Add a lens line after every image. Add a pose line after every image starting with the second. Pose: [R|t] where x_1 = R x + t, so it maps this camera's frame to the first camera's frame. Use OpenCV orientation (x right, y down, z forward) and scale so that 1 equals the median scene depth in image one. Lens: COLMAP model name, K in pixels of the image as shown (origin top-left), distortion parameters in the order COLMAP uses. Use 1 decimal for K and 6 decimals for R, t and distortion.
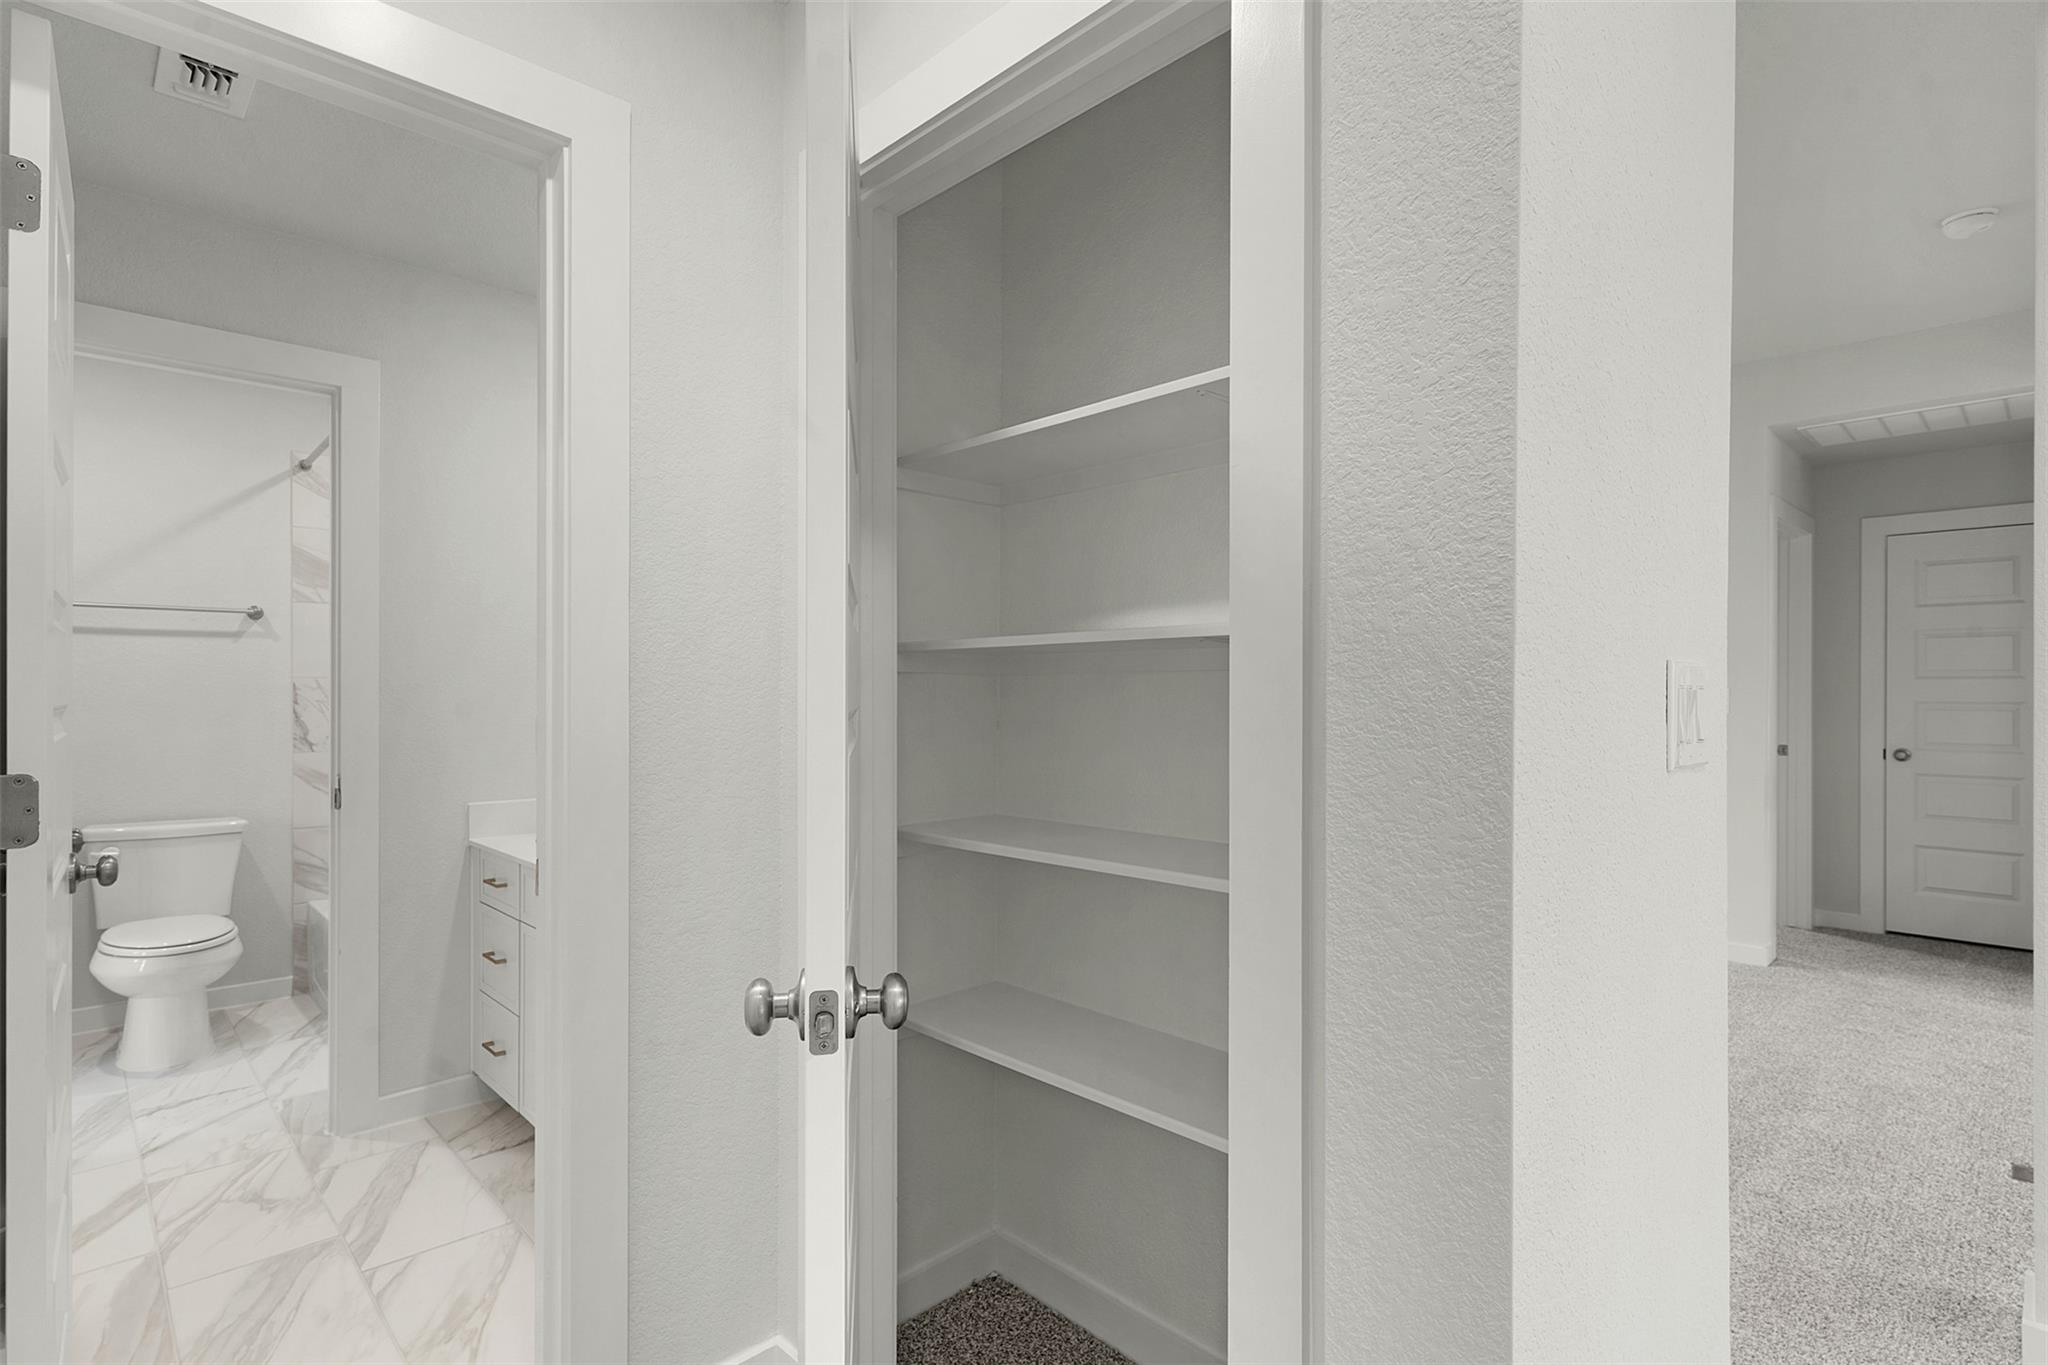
lens RADIAL K [[985.5, 0, 1024.0], [0, 985.5, 682.5], [0, 0, 1]] dist [-0.001426, -0.000075]
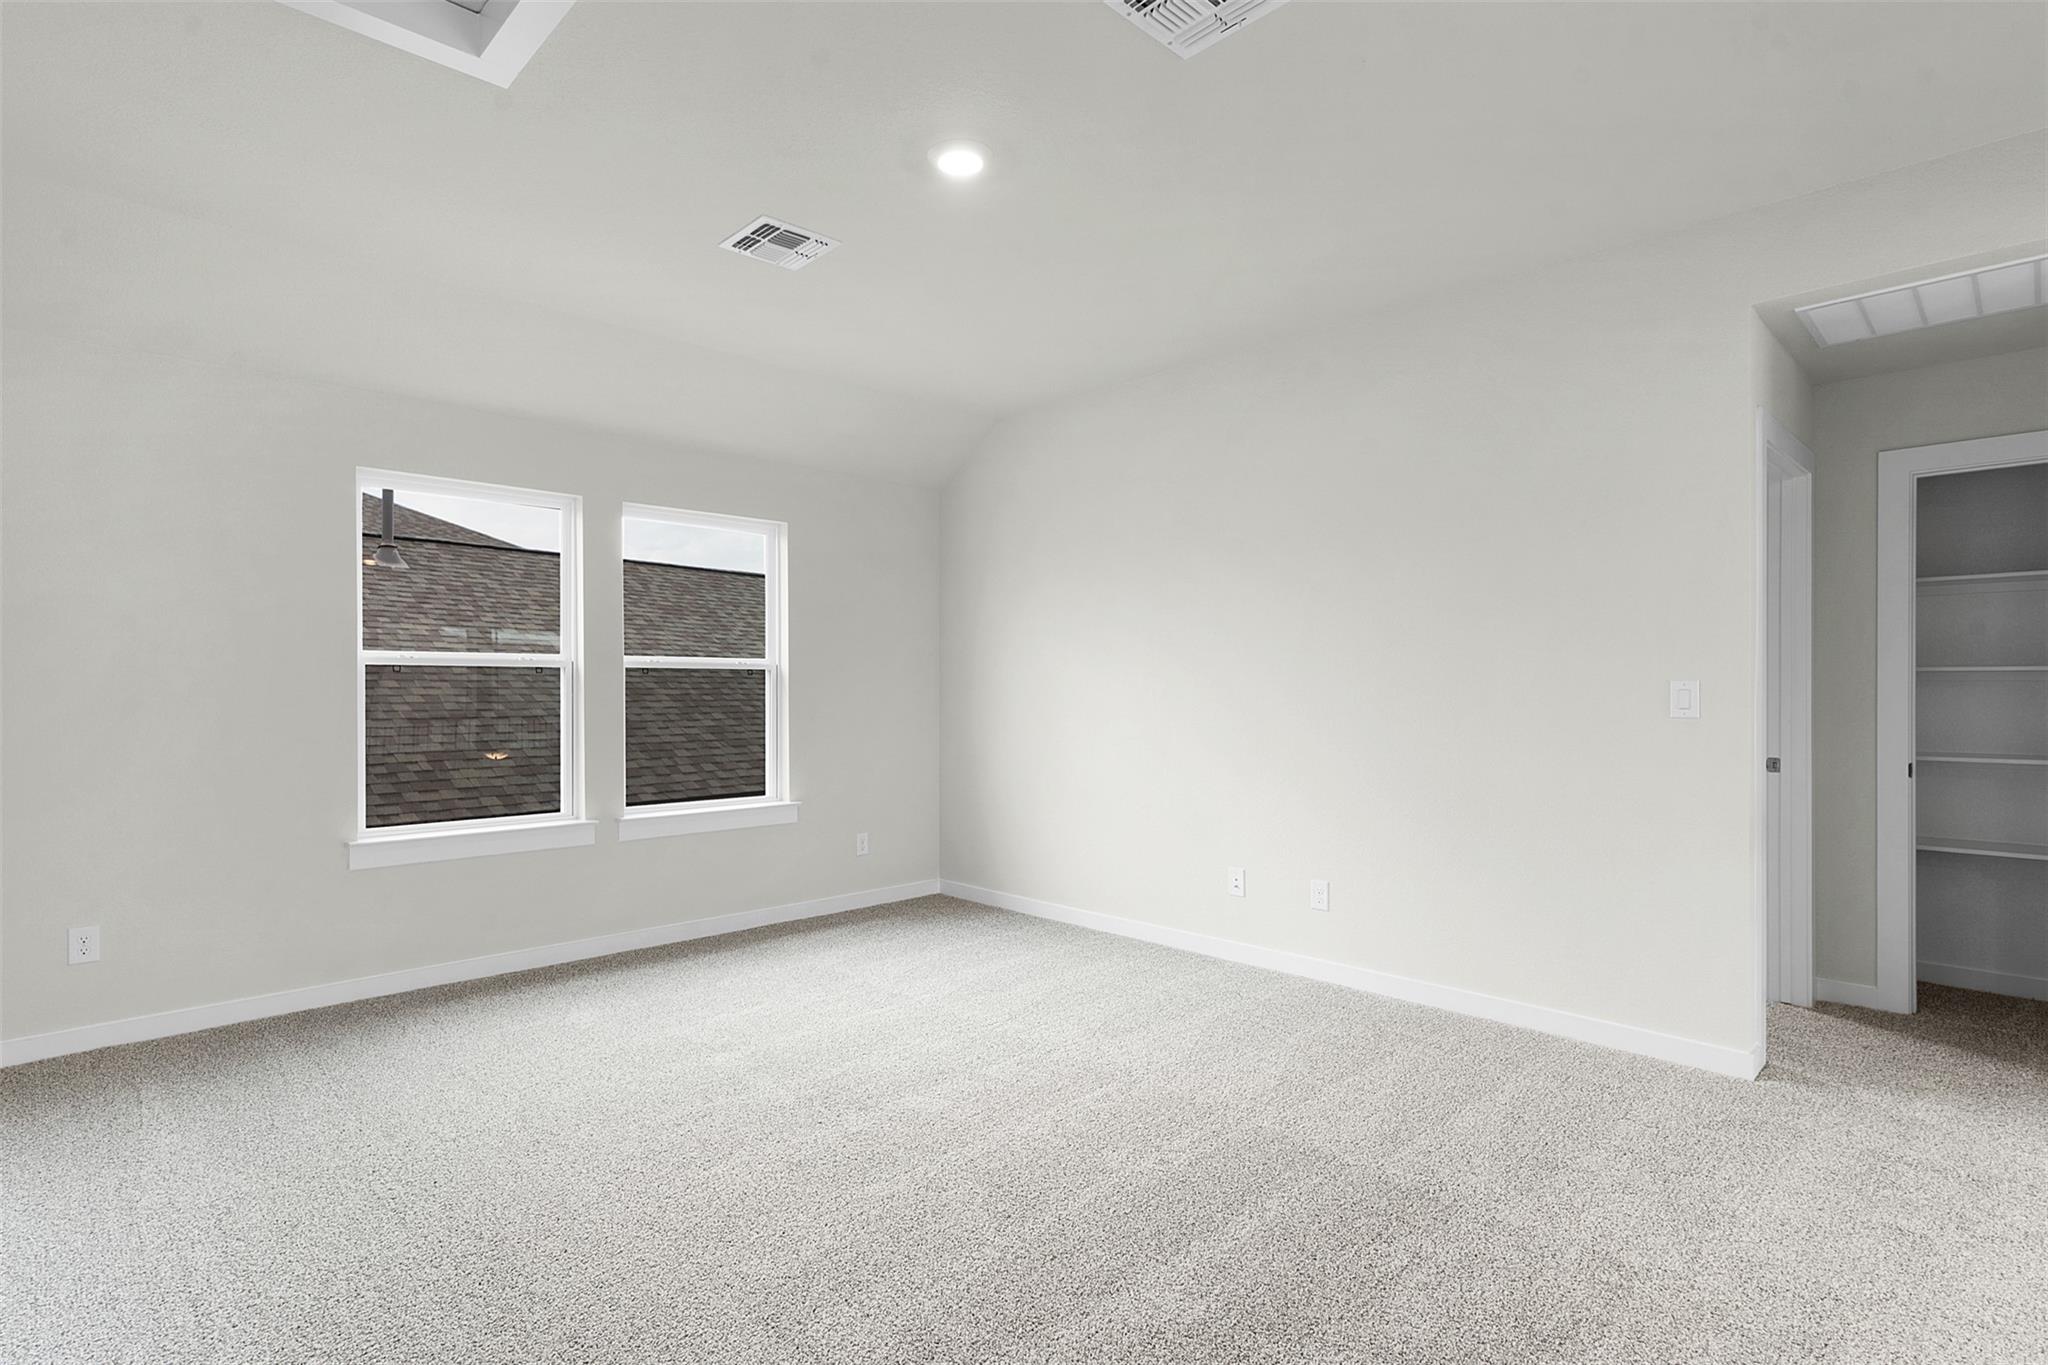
lens RADIAL K [[985.5, 0, 1024.0], [0, 985.5, 682.5], [0, 0, 1]] dist [-0.001426, -0.000075]
pose [[0.999915, -0.004832, 0.012084, 0.212417], [0.004779, 0.999979, 0.004408, 0.000041], [-0.012105, -0.004350, 0.999917, 0.285916]]
